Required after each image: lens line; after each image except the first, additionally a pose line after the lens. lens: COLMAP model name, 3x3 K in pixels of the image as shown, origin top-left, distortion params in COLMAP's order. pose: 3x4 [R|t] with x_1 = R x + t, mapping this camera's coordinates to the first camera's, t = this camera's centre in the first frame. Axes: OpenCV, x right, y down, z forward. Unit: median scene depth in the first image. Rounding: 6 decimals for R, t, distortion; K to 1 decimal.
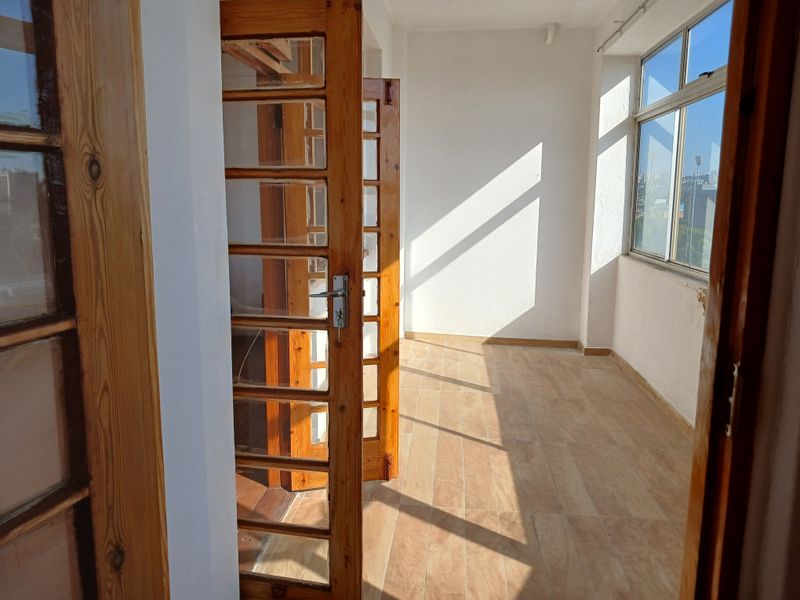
lens RADIAL K [[620.7, 0, 400.0], [0, 620.7, 300.0], [0, 0, 1]] dist [0.094097, -0.176373]
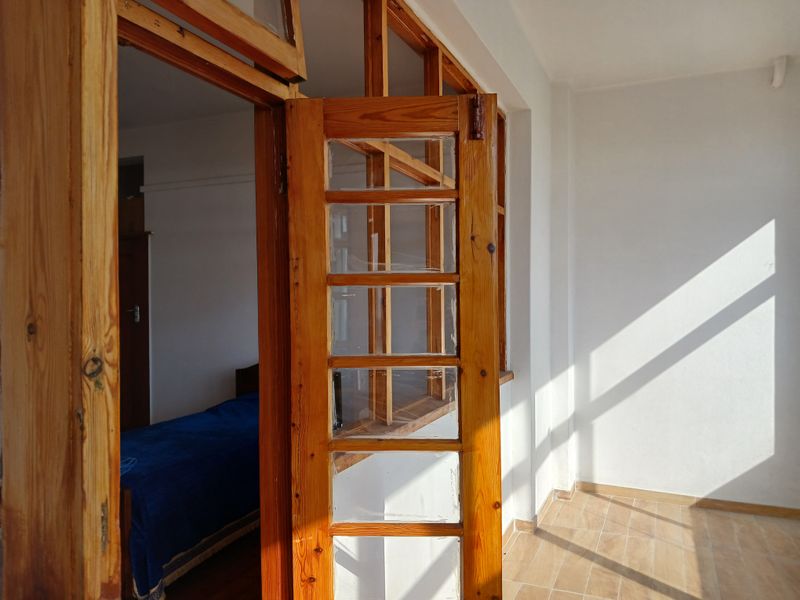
lens RADIAL K [[666.0, 0, 400.9], [0, 666.0, 314.3], [0, 0, 1]] dist [0.007183, 0.001618]
pose [[0.960124, -0.009720, -0.279407, 0.039406], [-0.030181, 0.989951, -0.138149, -0.036403], [0.277942, 0.141073, 0.950182, 0.213437]]
